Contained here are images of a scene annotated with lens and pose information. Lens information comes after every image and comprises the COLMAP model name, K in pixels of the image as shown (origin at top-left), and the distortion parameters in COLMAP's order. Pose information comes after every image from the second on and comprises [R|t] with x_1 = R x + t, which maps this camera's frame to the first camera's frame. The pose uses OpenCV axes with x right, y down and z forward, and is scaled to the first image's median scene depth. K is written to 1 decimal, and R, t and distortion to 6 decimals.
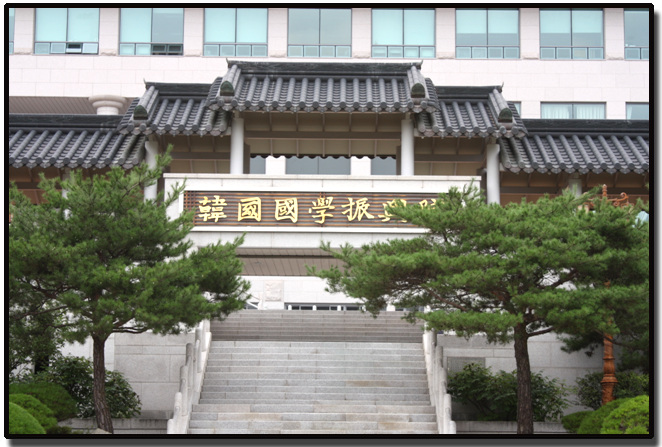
lens RADIAL K [[1702.7, 0, 331.0], [0, 1702.7, 223.5], [0, 0, 1]] dist [0.009695, 0.056498]
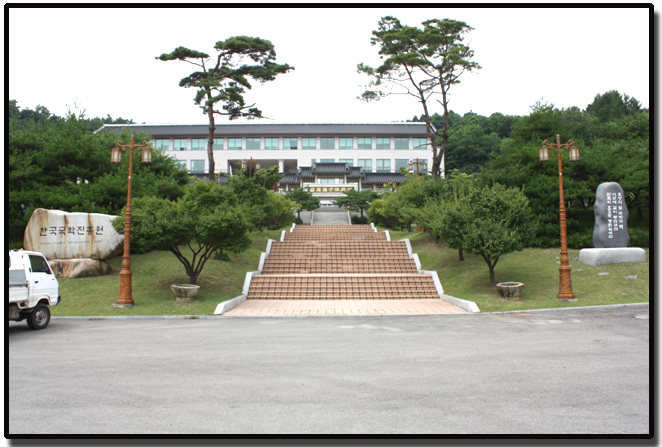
lens RADIAL K [[547.9, 0, 331.0], [0, 547.9, 223.5], [0, 0, 1]] dist [-0.109901, 0.000743]
pose [[0.999925, -0.008054, 0.009270, -0.022585], [0.007180, 0.995851, 0.090720, -0.061671], [-0.009962, -0.090646, 0.995833, -0.864397]]
